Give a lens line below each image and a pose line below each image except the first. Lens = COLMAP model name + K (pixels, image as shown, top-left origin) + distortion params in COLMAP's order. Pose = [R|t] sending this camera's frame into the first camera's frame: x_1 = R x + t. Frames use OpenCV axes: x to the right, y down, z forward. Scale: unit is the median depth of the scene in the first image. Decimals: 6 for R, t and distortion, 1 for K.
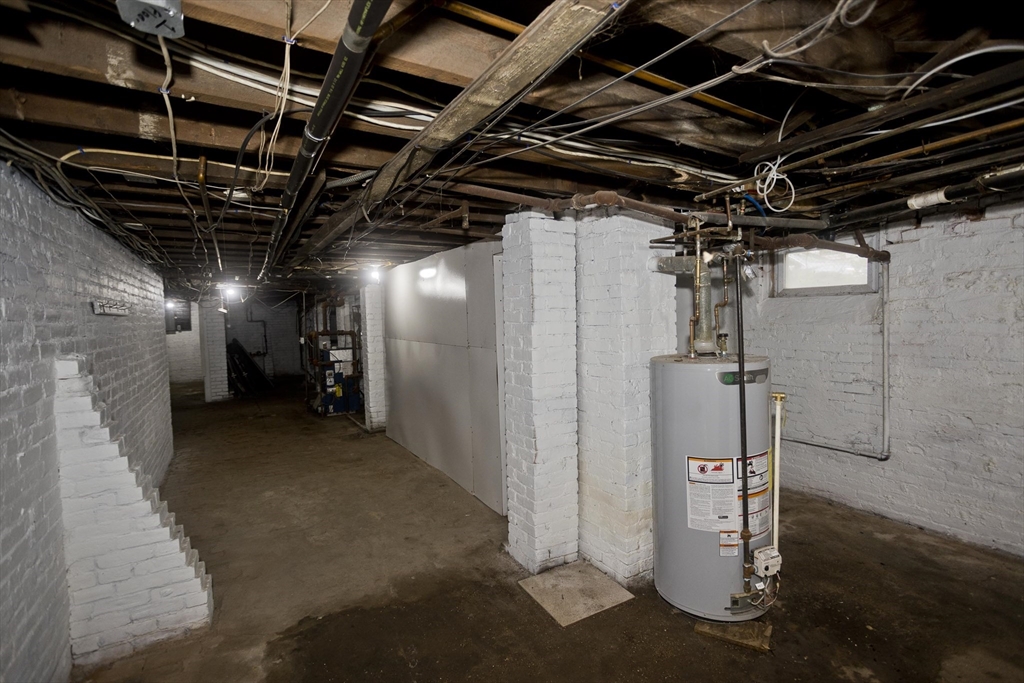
lens RADIAL K [[513.8, 0, 515.9], [0, 513.8, 324.0], [0, 0, 1]] dist [-0.051420, 0.033019]
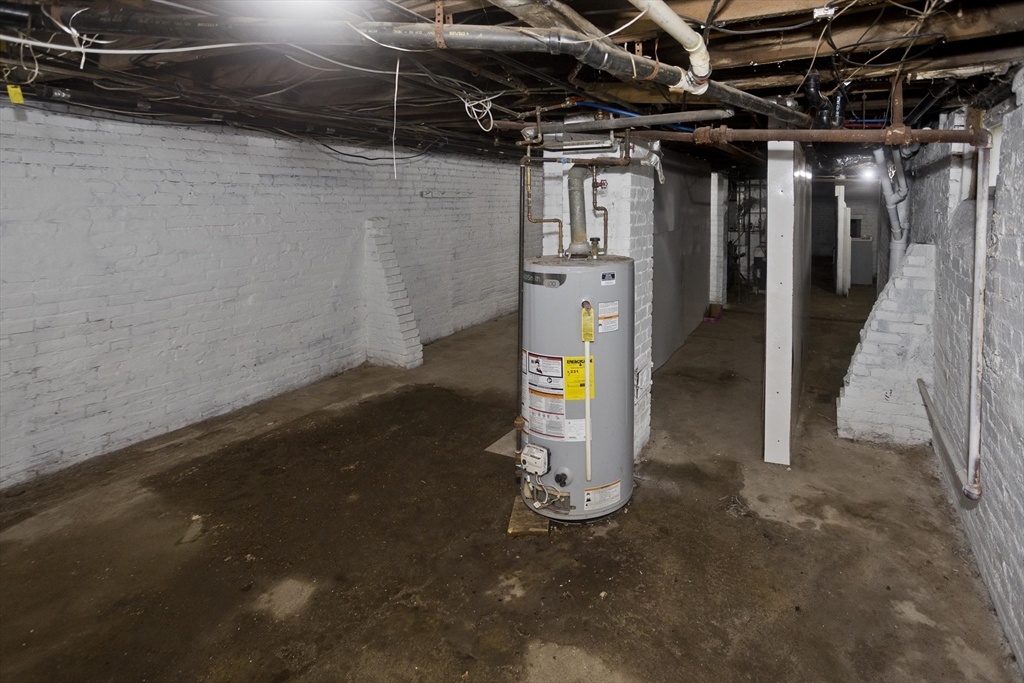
lens RADIAL K [[513.8, 0, 515.9], [0, 513.8, 324.0], [0, 0, 1]] dist [-0.051420, 0.033019]
pose [[0.521304, 0.236058, -0.820072, 1.115164], [-0.023614, 0.964602, 0.262650, -0.030759], [0.853044, -0.117555, 0.508426, 0.475938]]
